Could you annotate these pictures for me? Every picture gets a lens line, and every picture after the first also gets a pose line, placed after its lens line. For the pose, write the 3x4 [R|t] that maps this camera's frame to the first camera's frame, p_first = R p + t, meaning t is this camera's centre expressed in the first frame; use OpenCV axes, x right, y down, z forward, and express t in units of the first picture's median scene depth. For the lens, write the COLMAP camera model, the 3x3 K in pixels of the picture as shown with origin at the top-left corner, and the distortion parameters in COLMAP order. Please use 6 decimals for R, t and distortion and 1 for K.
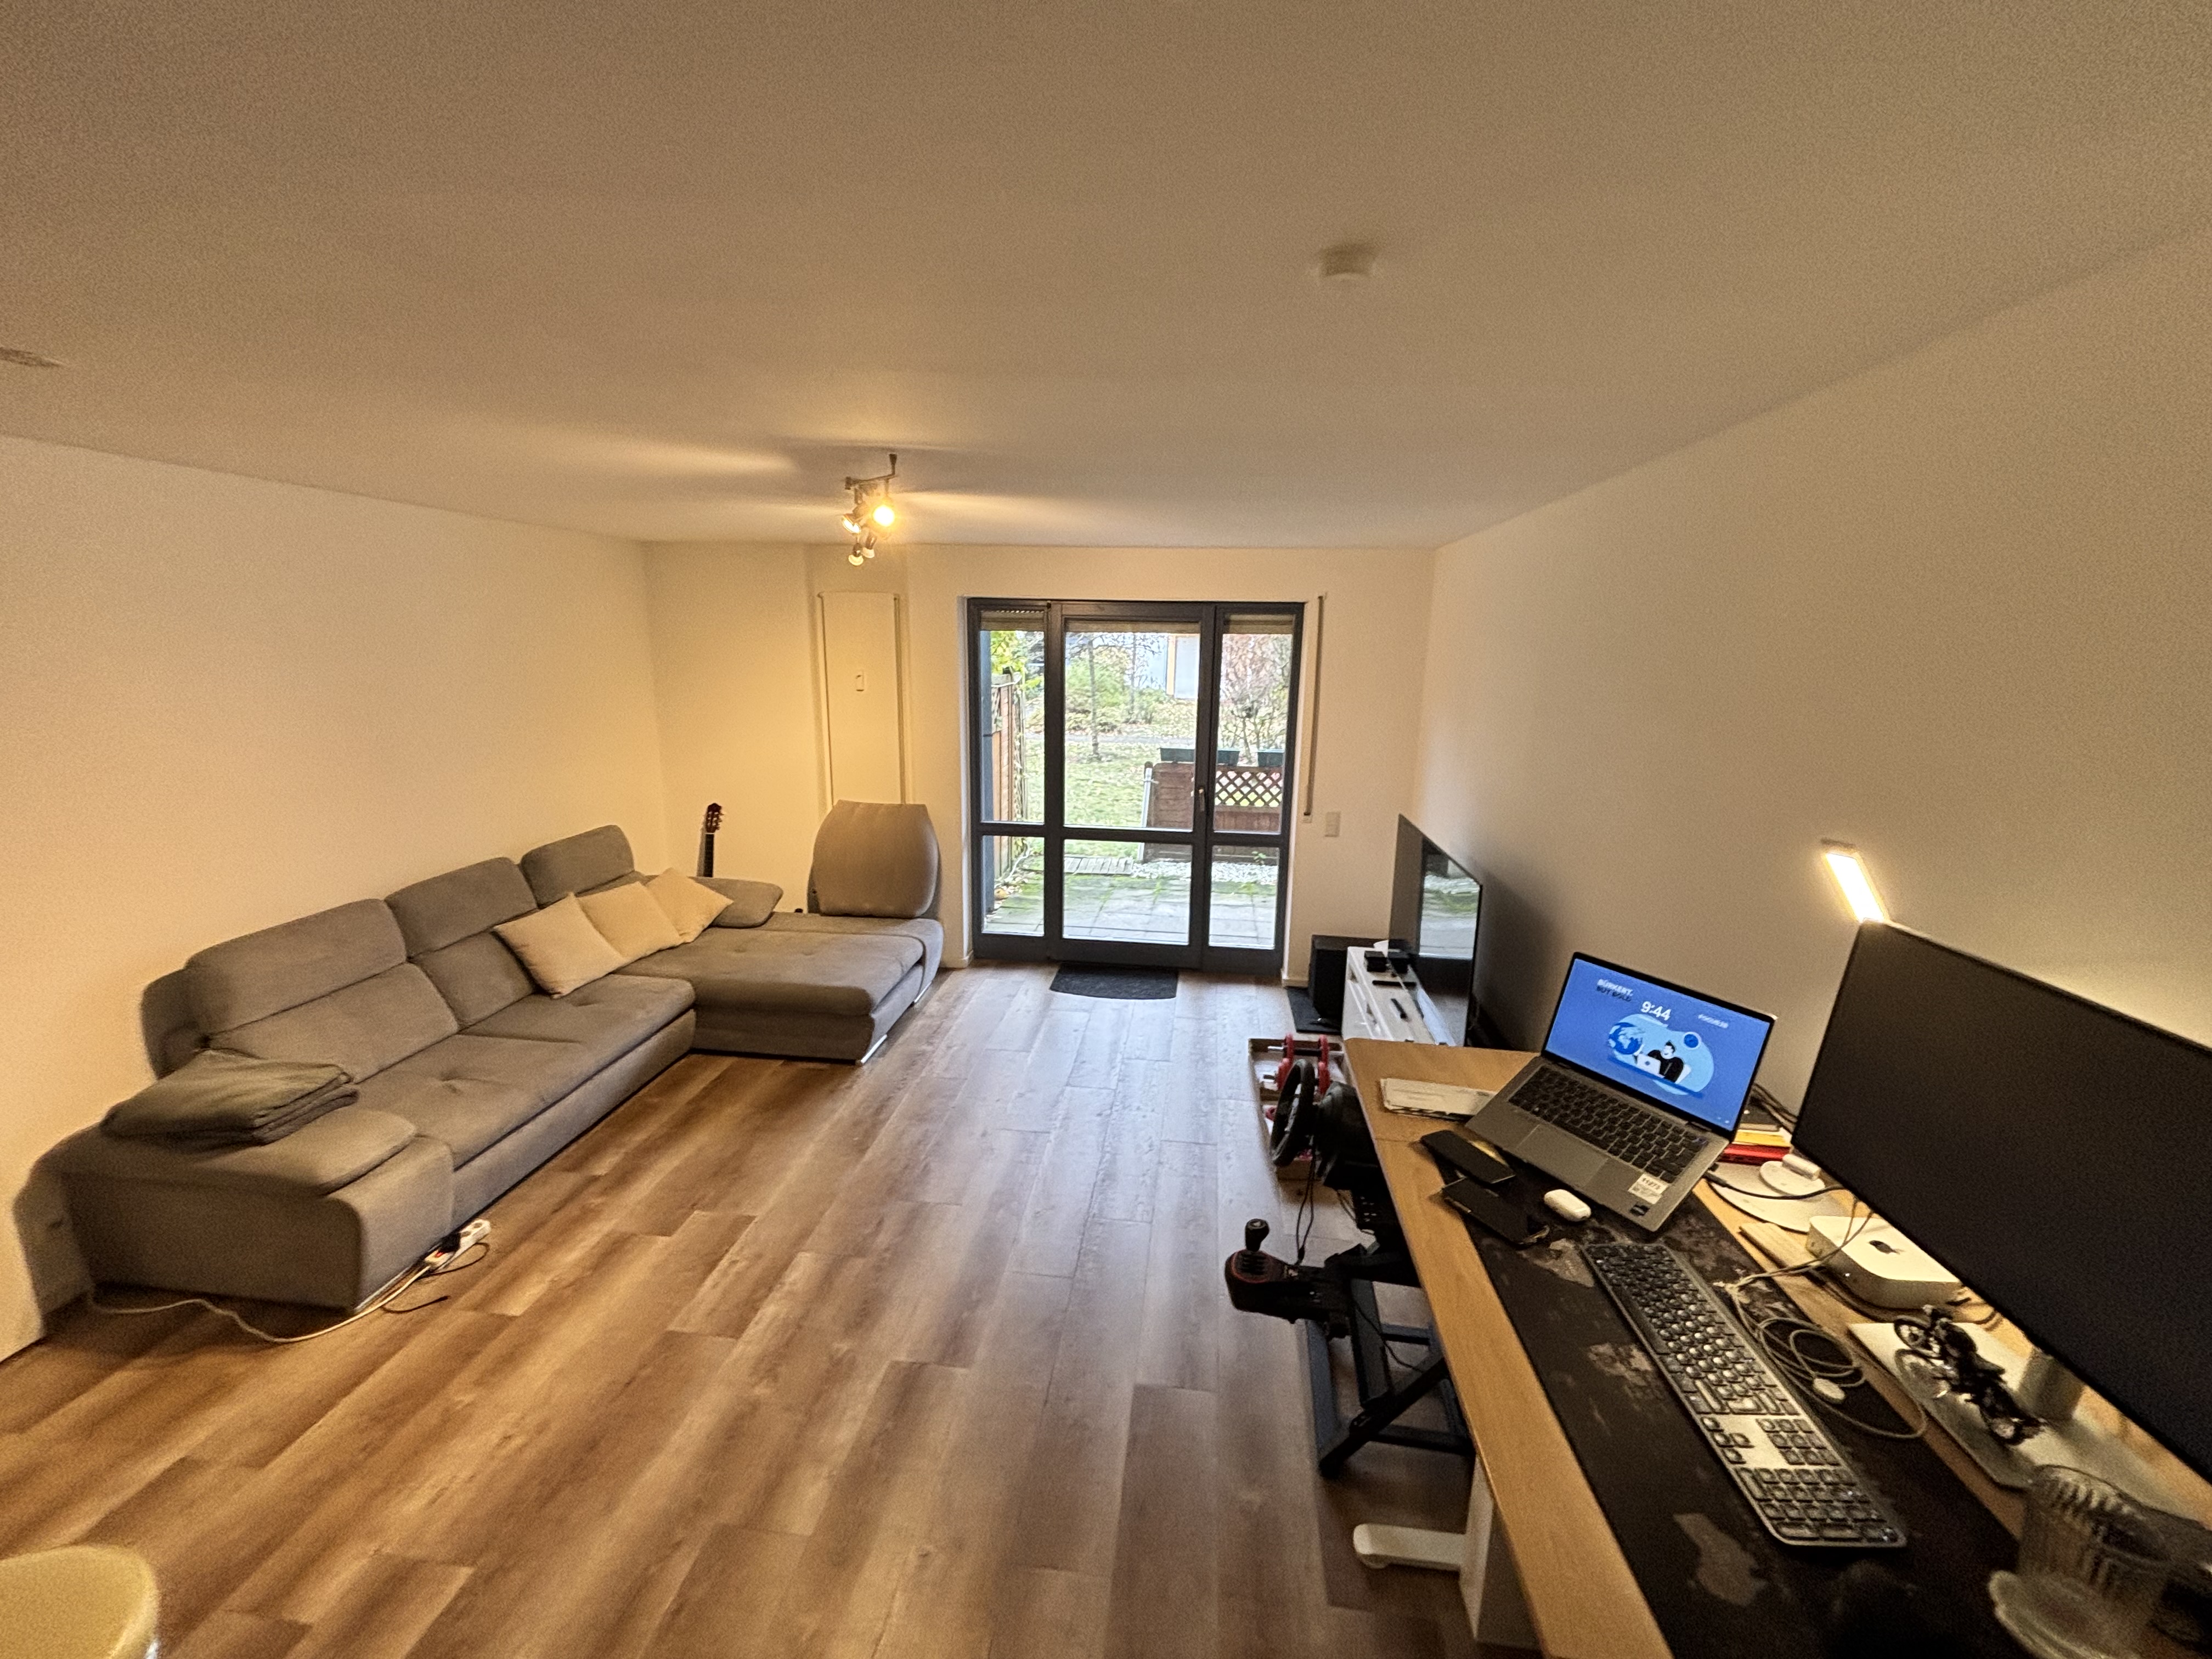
lens RADIAL K [[882.9, 0, 1106.0], [0, 882.9, 829.5], [0, 0, 1]] dist [0.002215, 0.000139]
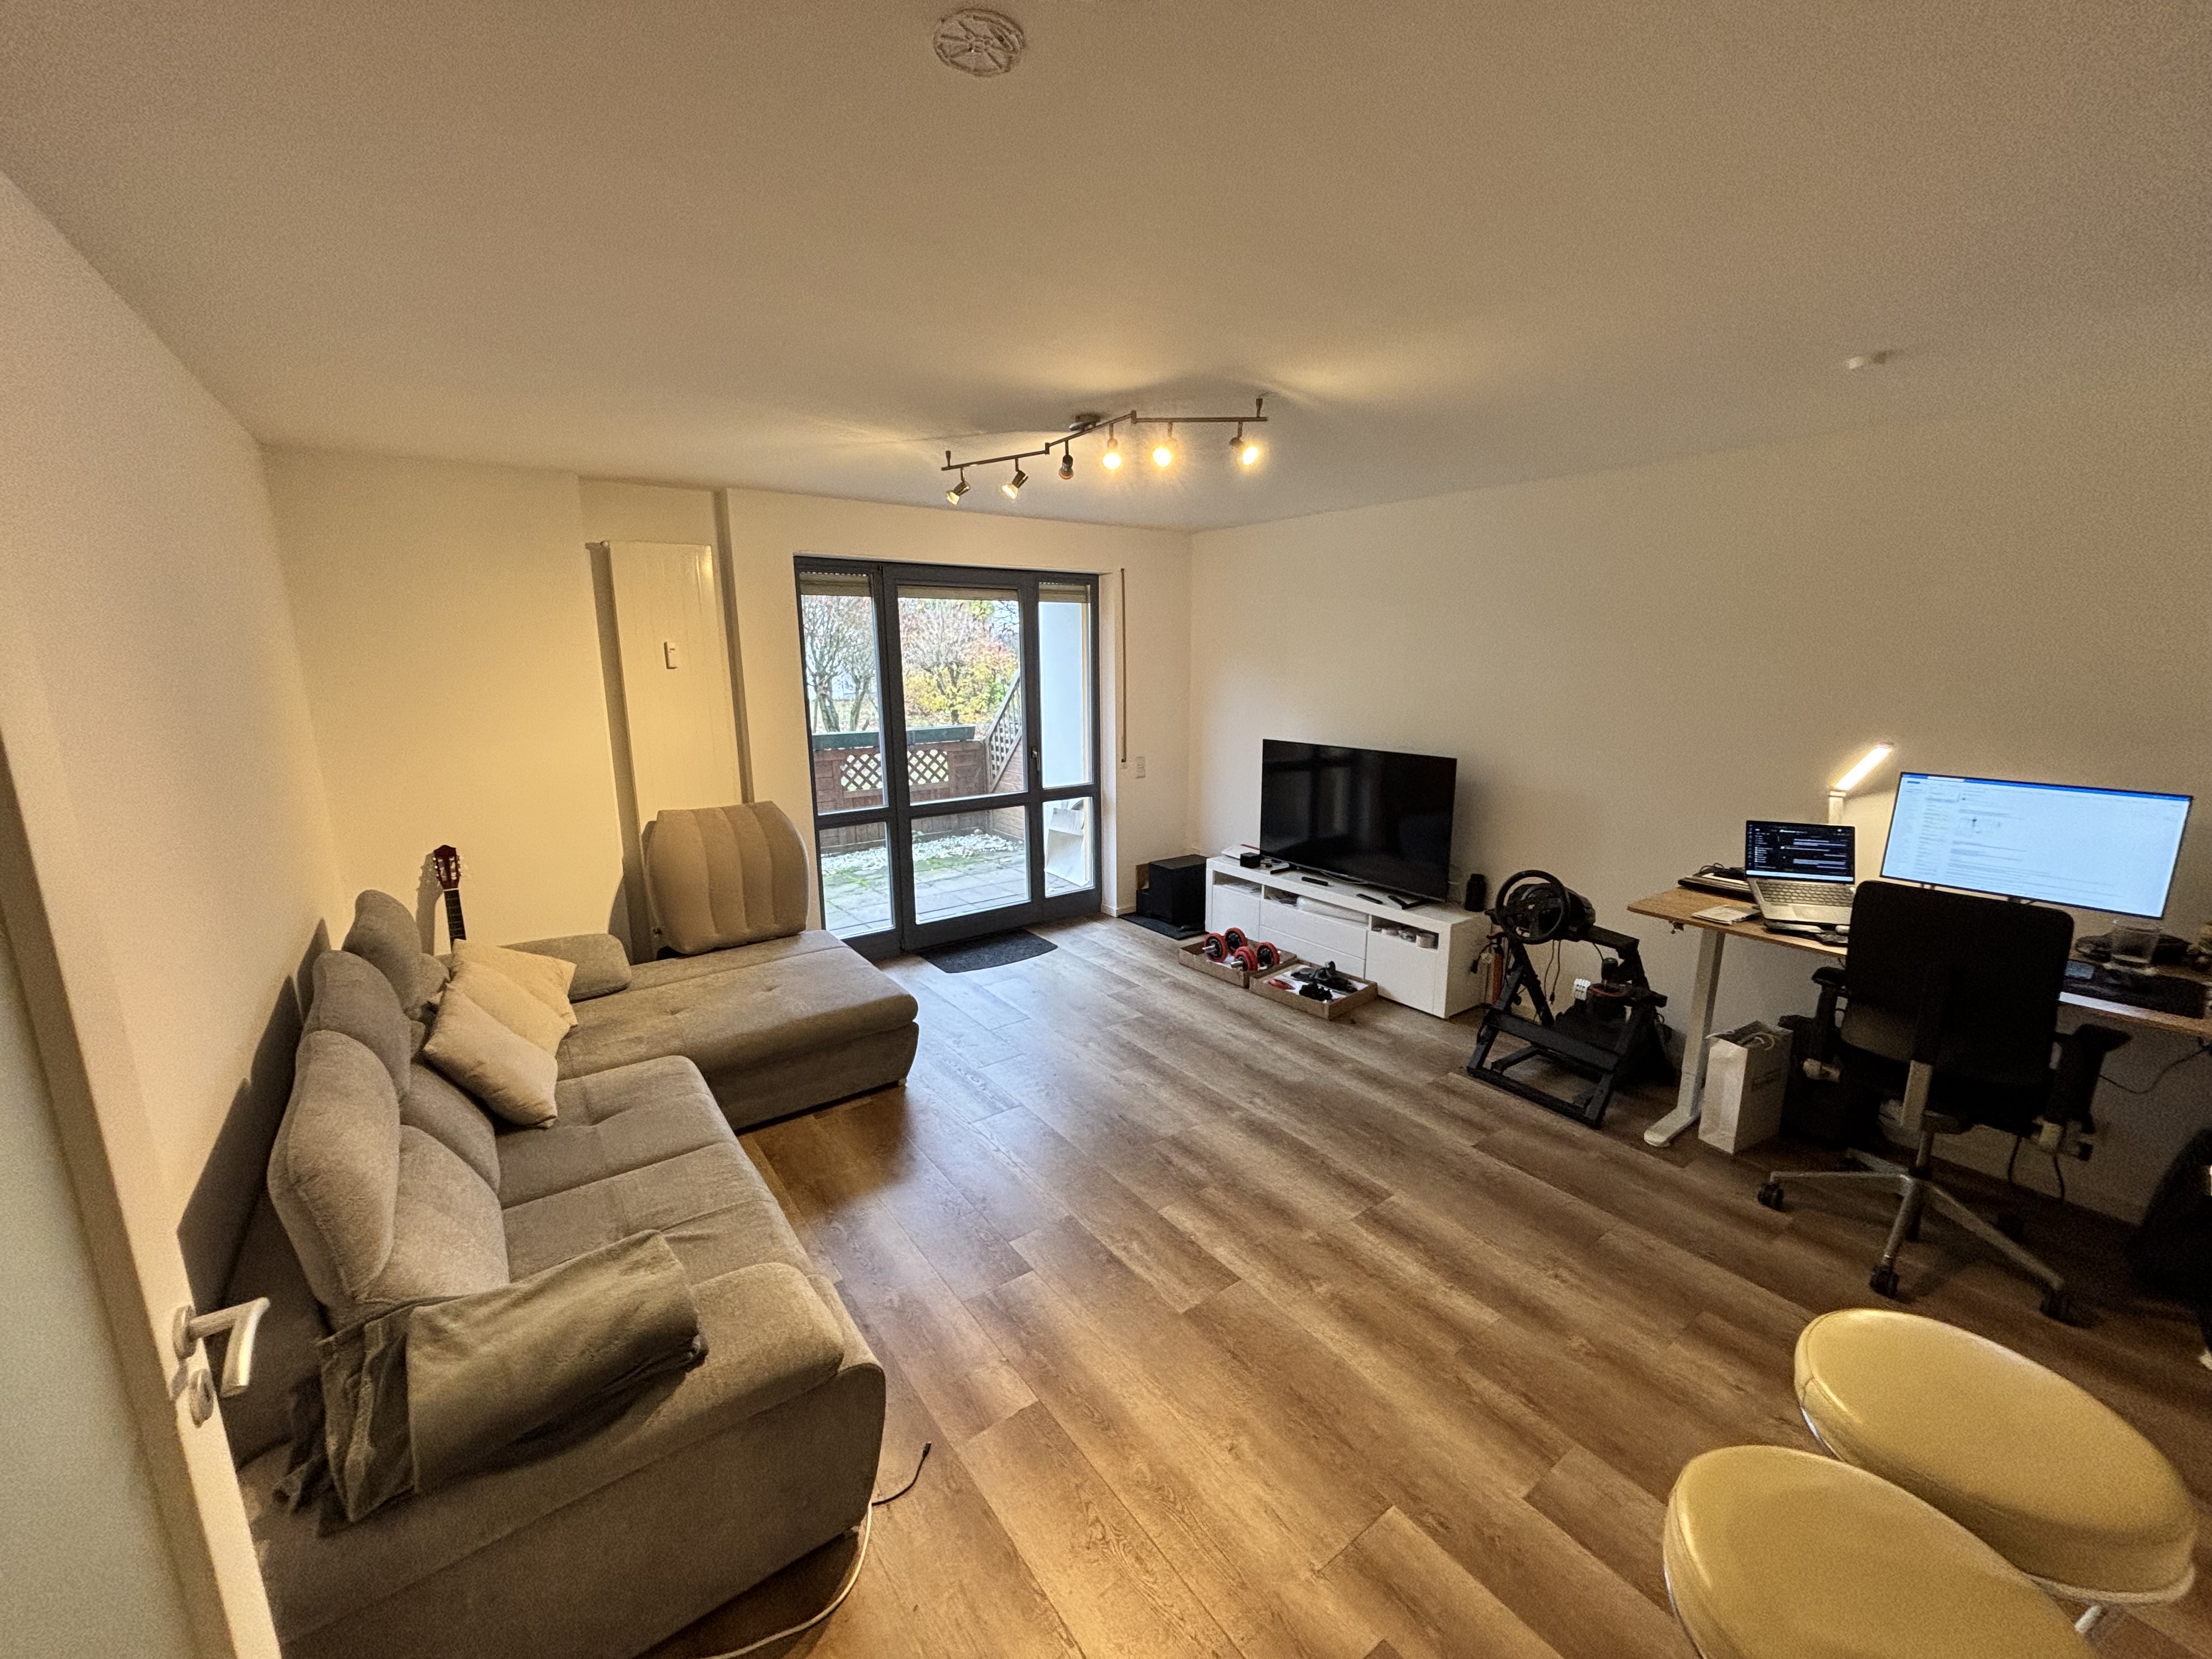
lens RADIAL K [[885.7, 0, 1106.0], [0, 885.7, 829.5], [0, 0, 1]] dist [-0.009049, -0.000233]
pose [[0.732587, -0.157935, 0.662097, -0.766111], [0.159810, 0.985428, 0.058237, 0.000531], [-0.661647, 0.063146, 0.747152, 0.231759]]
